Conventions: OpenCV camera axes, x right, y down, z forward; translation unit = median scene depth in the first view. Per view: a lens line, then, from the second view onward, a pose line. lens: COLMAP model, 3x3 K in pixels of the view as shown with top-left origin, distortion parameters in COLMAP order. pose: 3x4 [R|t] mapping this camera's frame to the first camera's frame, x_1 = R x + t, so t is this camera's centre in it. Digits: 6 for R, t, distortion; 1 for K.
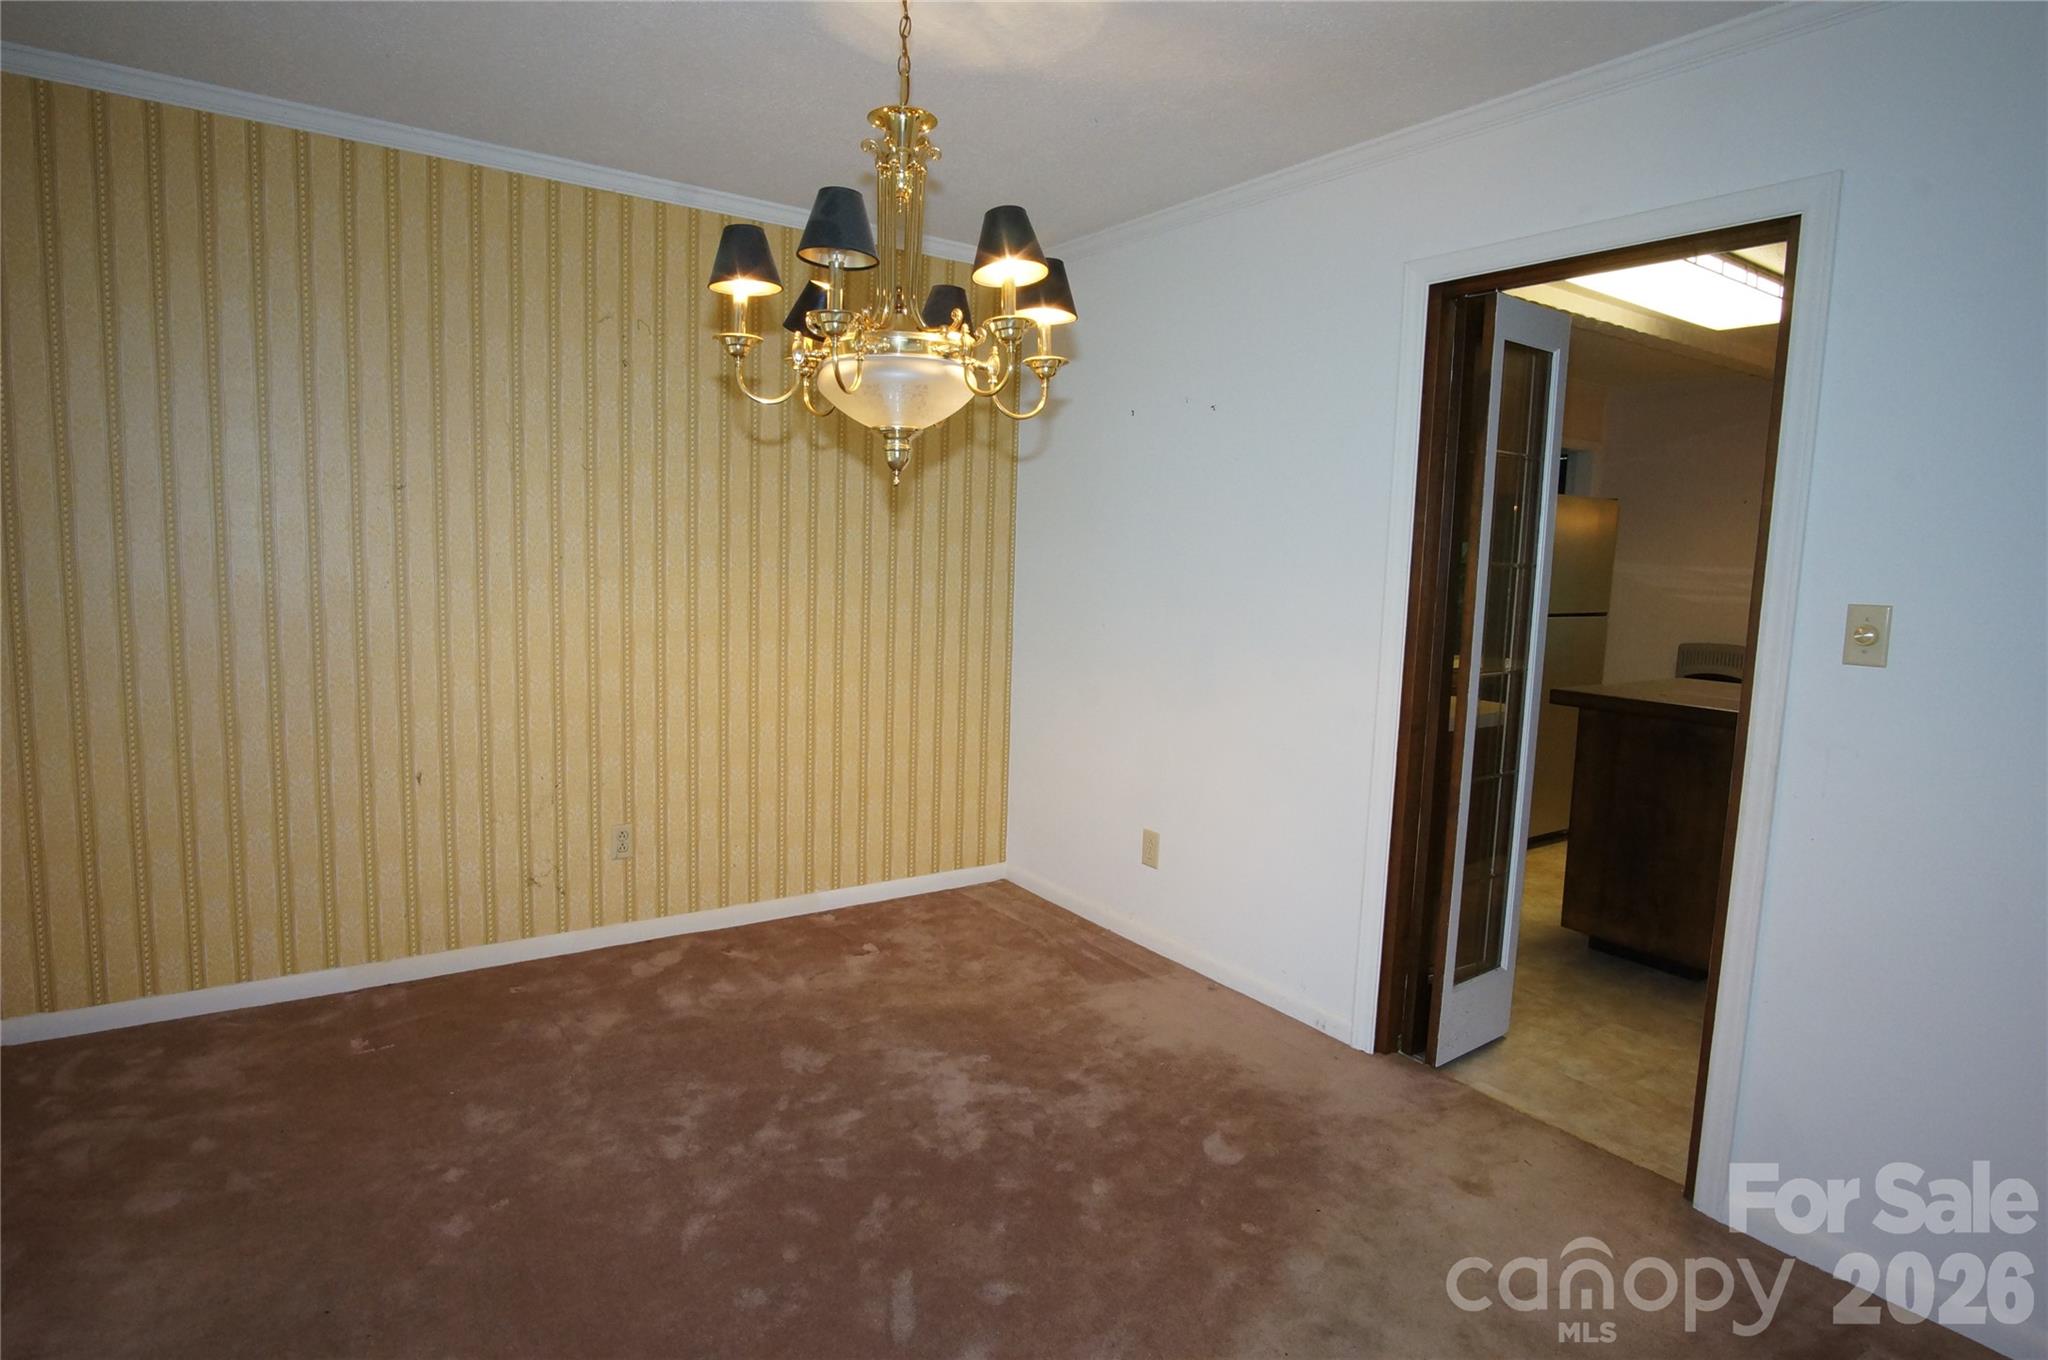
lens RADIAL K [[1100.1, 0, 1009.3], [0, 1100.1, 671.7], [0, 0, 1]] dist [-0.016559, -0.000297]
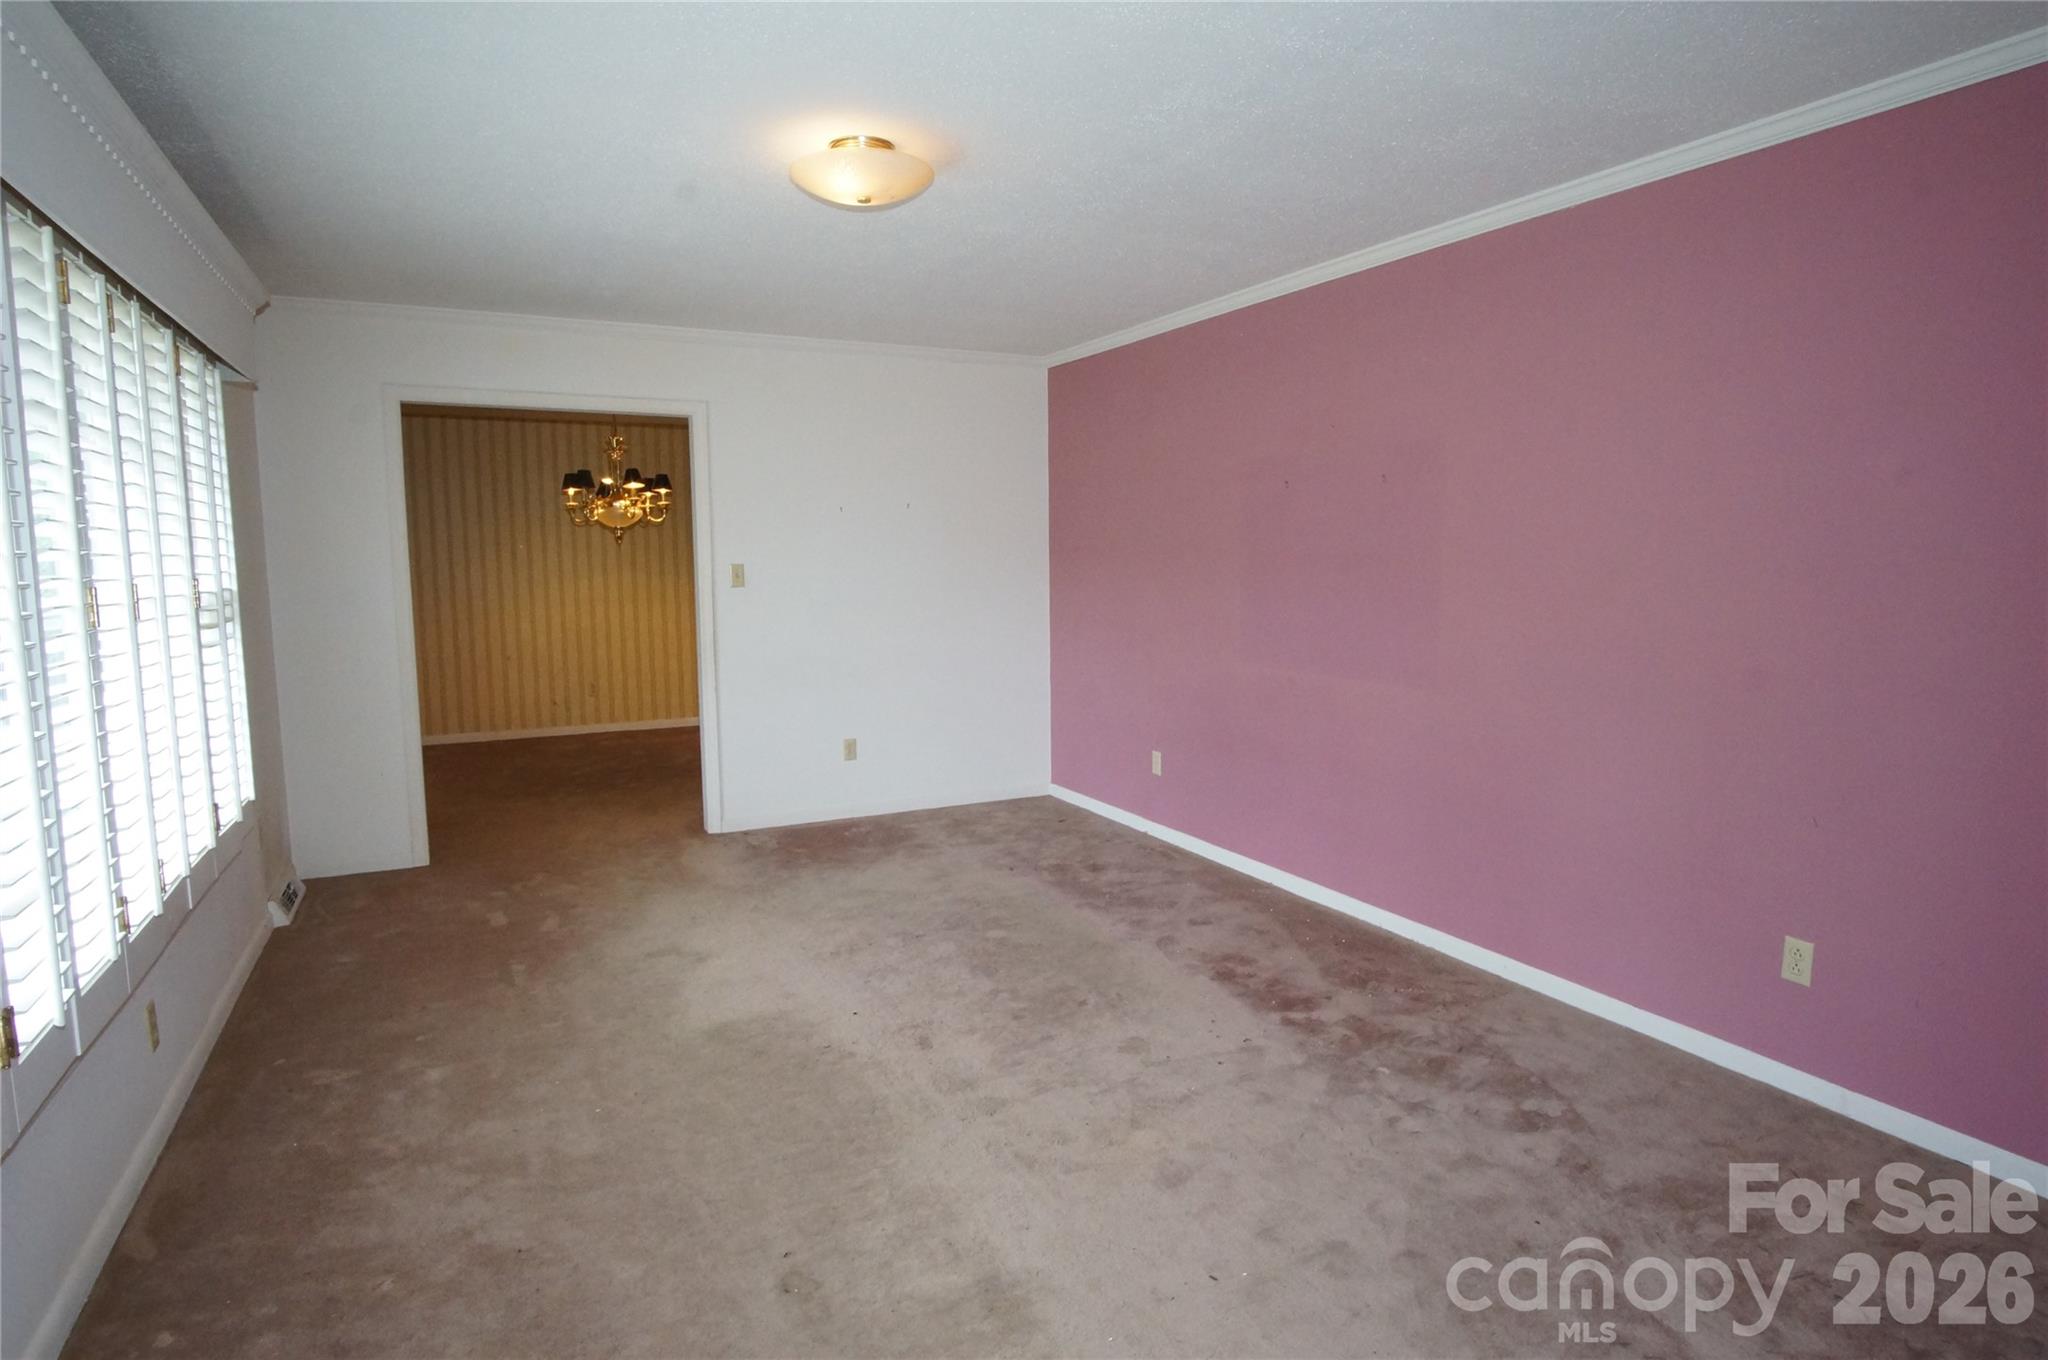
lens RADIAL K [[1100.1, 0, 1037.6], [0, 1100.1, 679.7], [0, 0, 1]] dist [-0.016559, -0.000297]
pose [[0.994487, -0.029260, -0.100692, 0.875833], [0.027940, 0.999505, -0.014491, 0.202502], [0.101066, 0.011598, 0.994812, -1.316049]]
